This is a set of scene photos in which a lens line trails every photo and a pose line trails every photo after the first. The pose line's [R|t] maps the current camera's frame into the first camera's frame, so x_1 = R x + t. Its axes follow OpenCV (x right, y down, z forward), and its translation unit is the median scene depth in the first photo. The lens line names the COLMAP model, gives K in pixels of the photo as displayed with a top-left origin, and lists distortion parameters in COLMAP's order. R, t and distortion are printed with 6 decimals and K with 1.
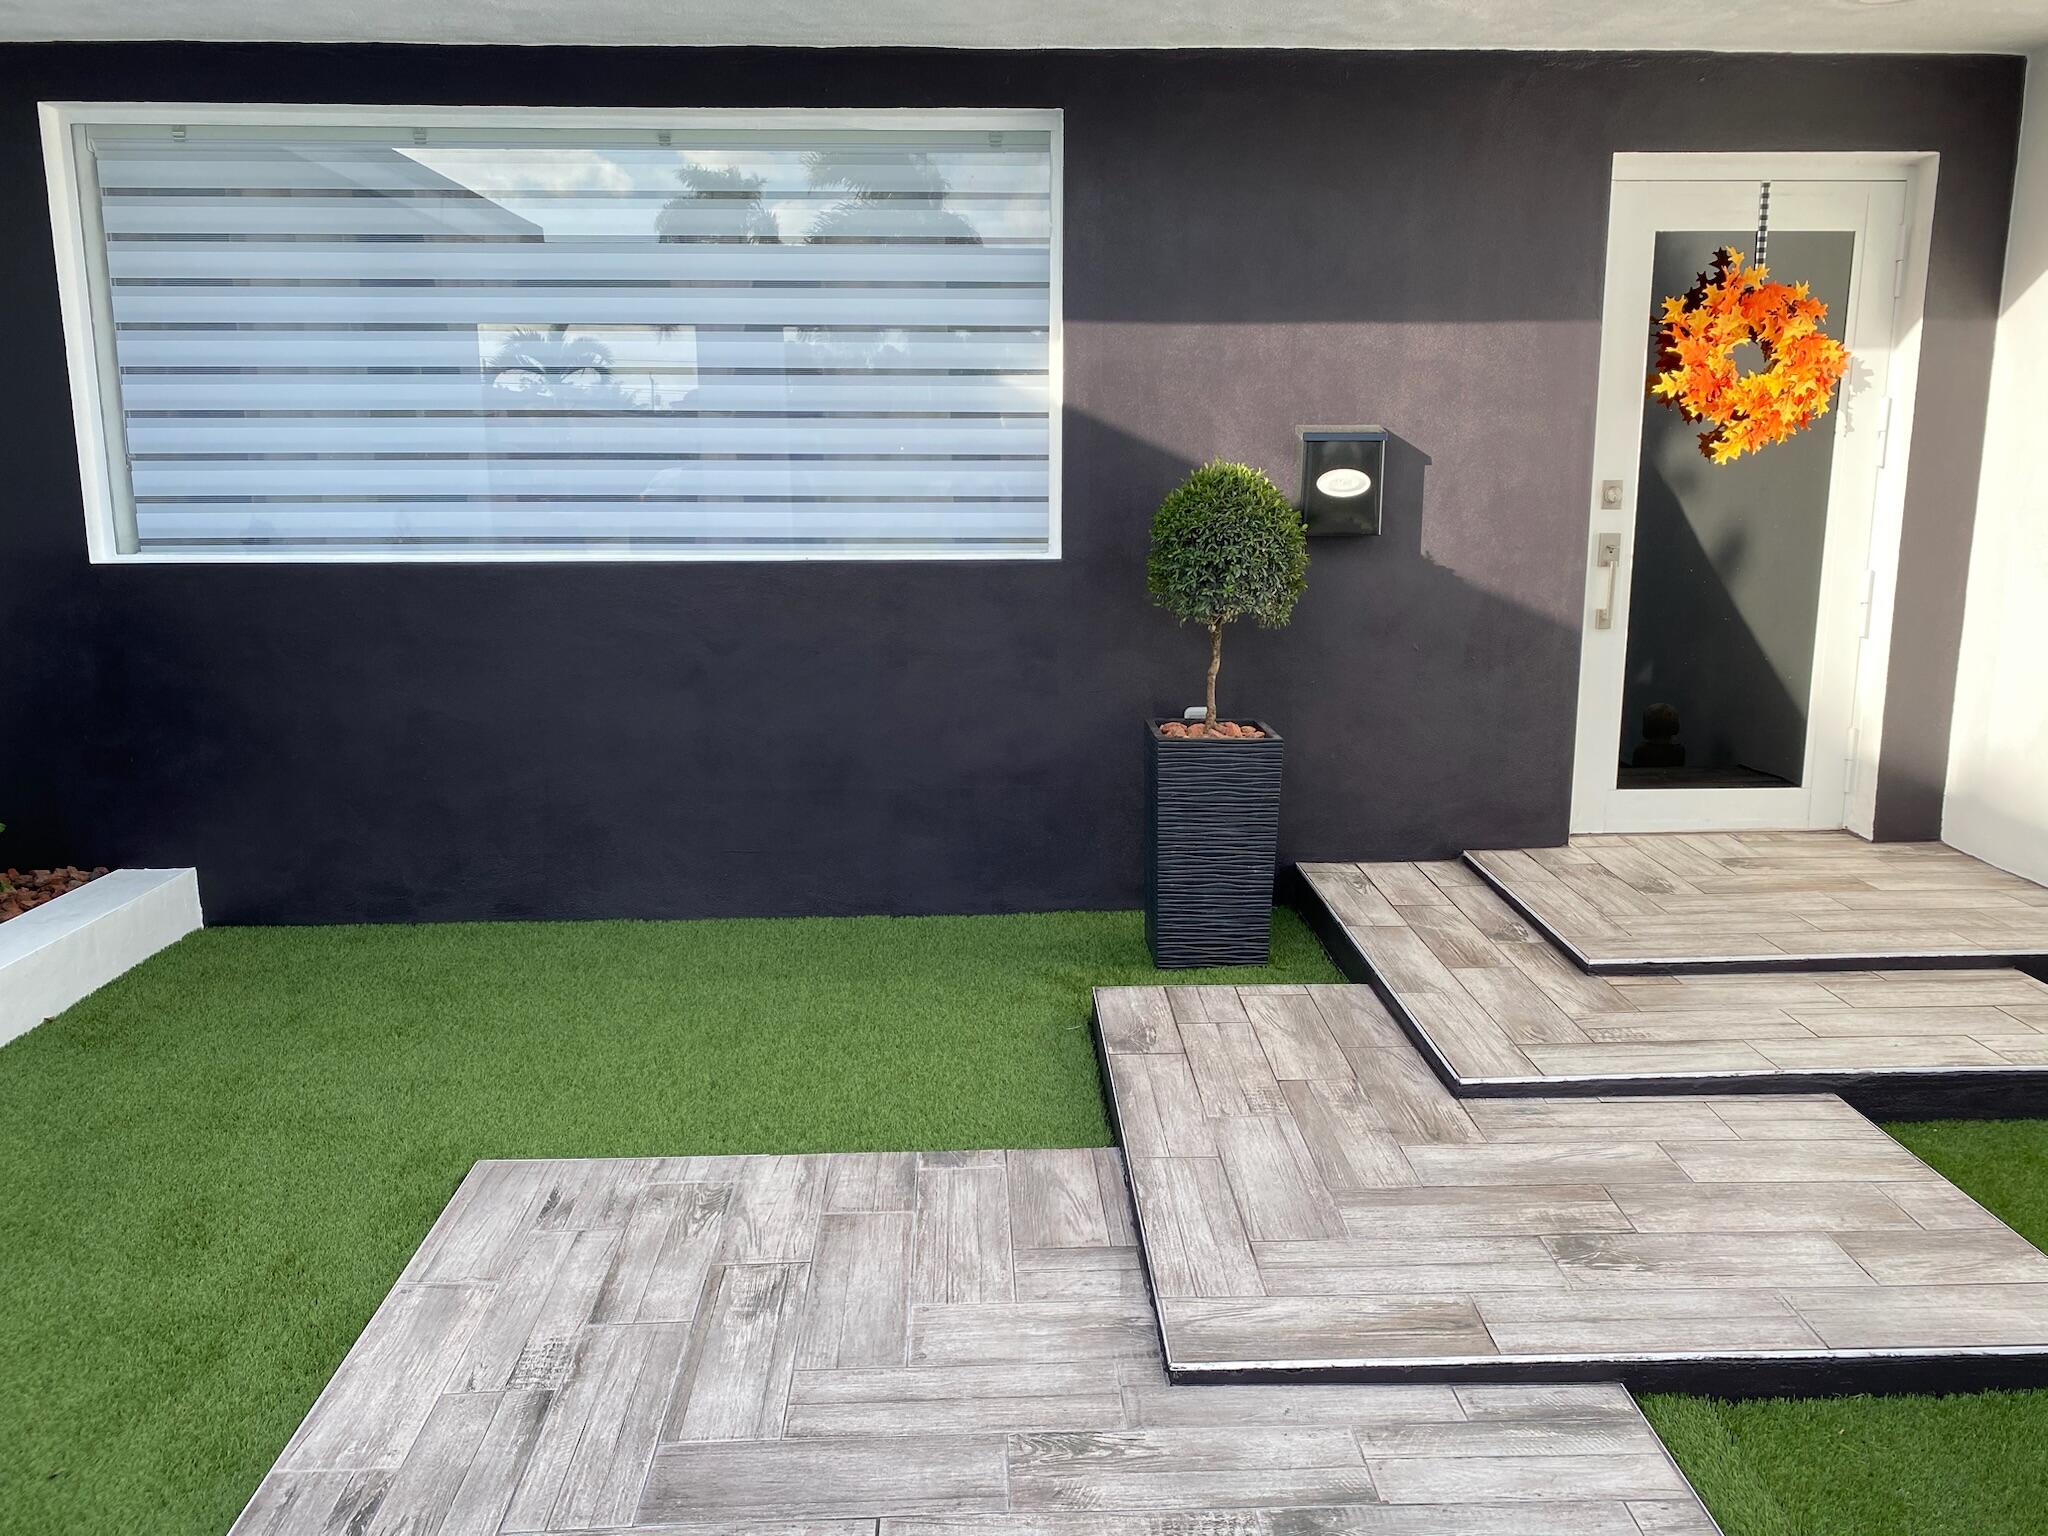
lens RADIAL K [[1557.8, 0, 1026.7], [0, 1557.8, 758.3], [0, 0, 1]] dist [0.031663, -0.039592]
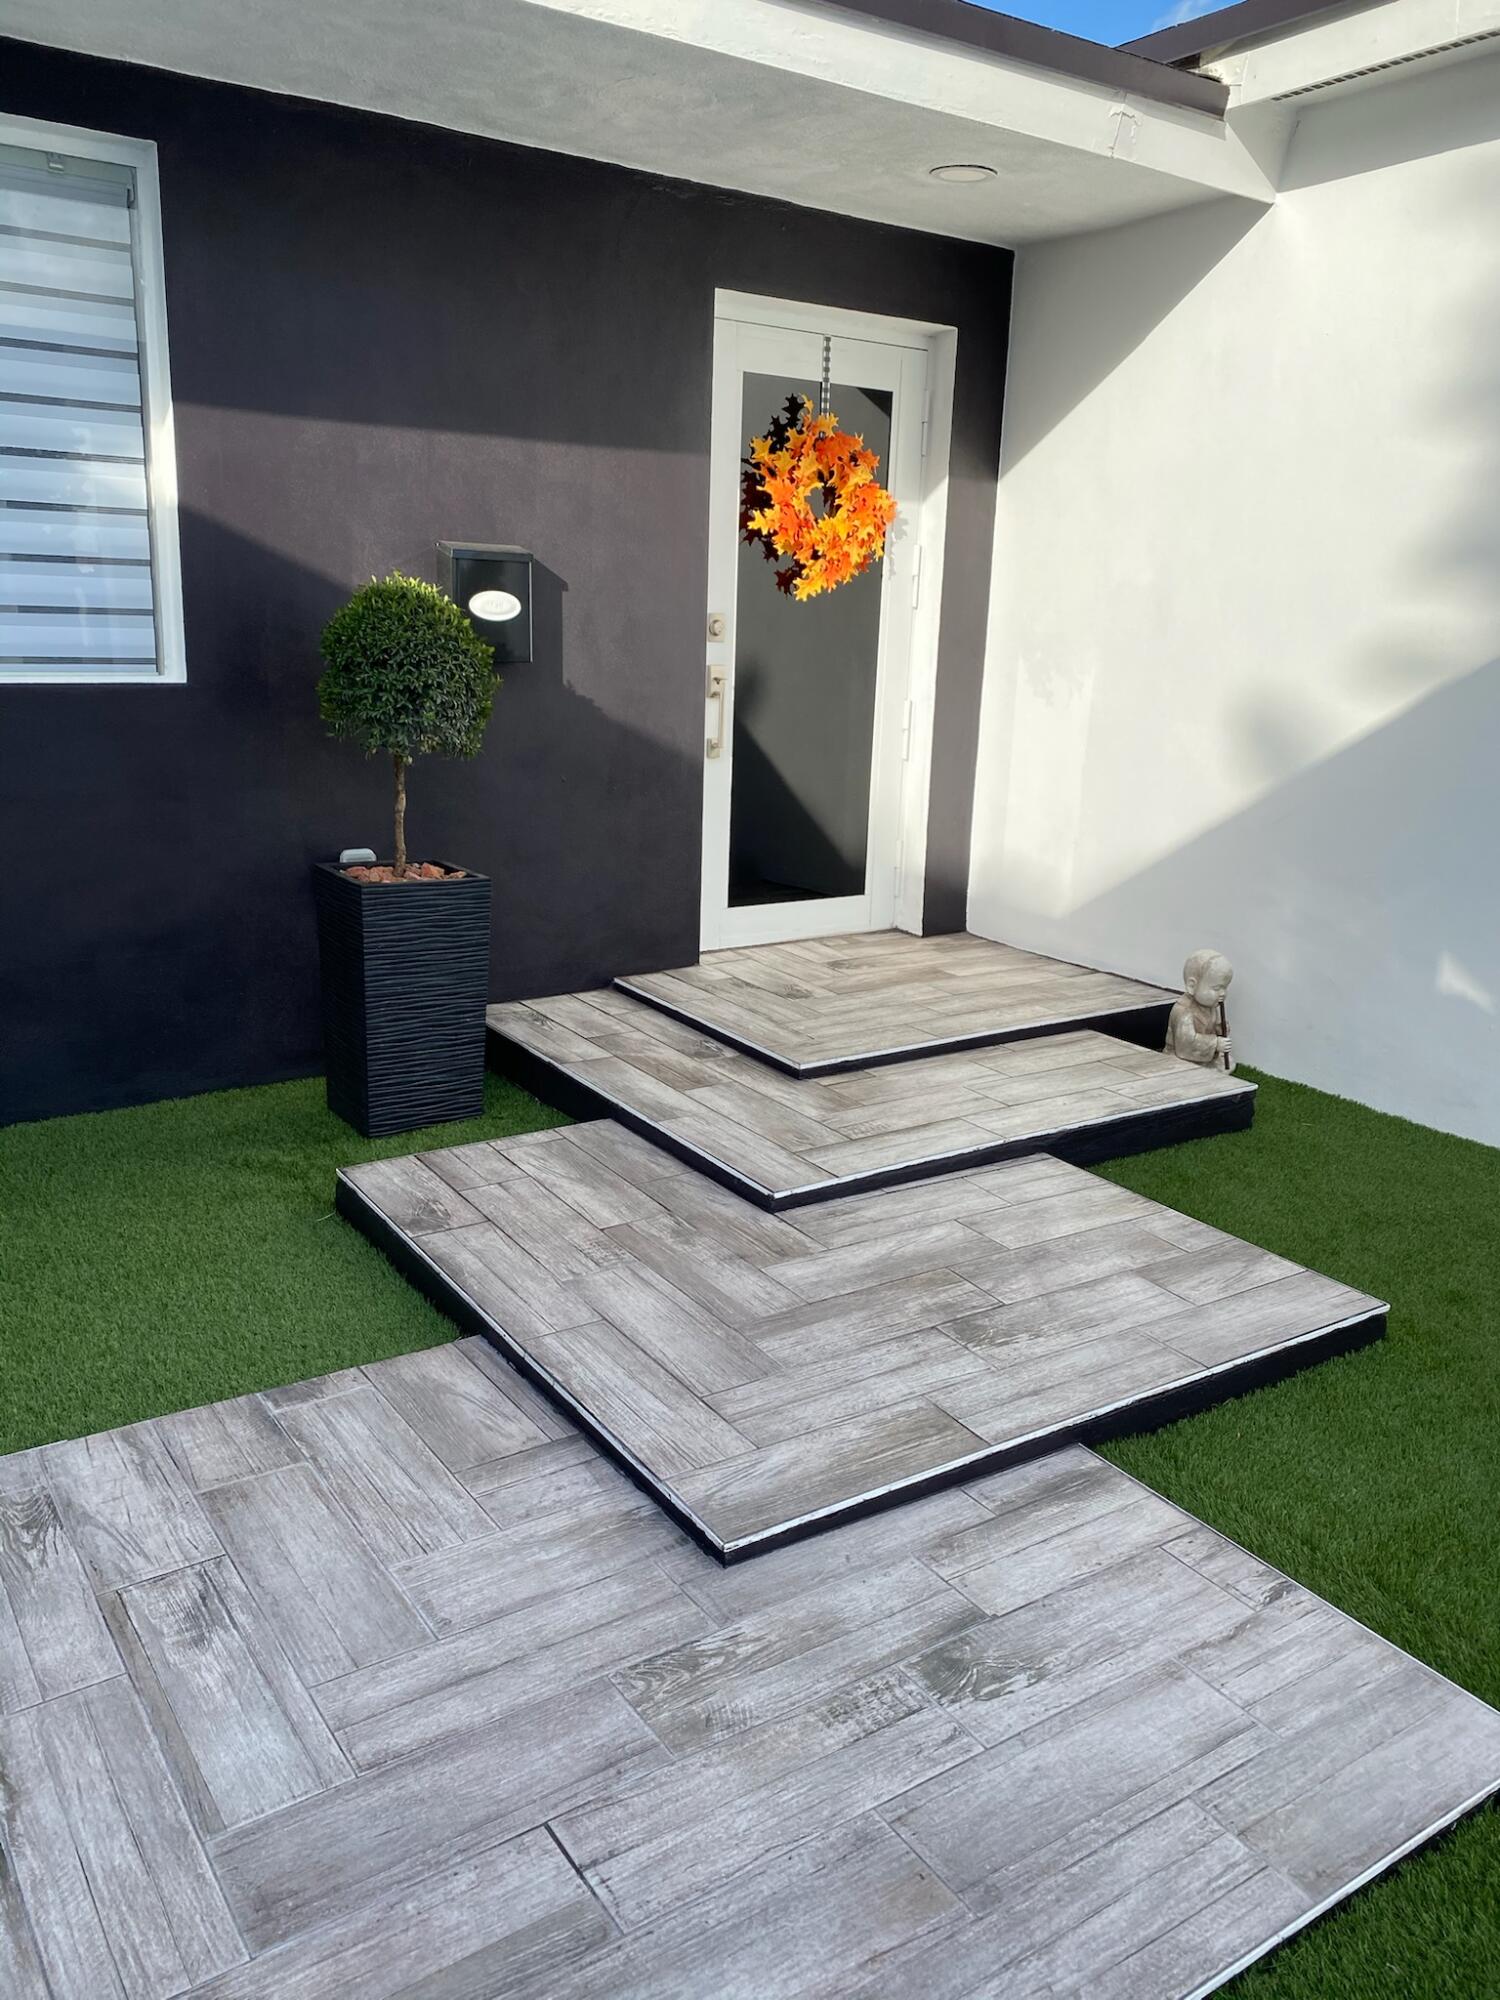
lens RADIAL K [[1521.3, 0, 732.3], [0, 1521.3, 990.5], [0, 0, 1]] dist [0.031663, -0.039592]
pose [[0.851240, -0.100046, 0.515152, -0.192794], [0.068897, 0.994468, 0.079286, -0.007161], [-0.520234, -0.031998, 0.853424, 0.133122]]
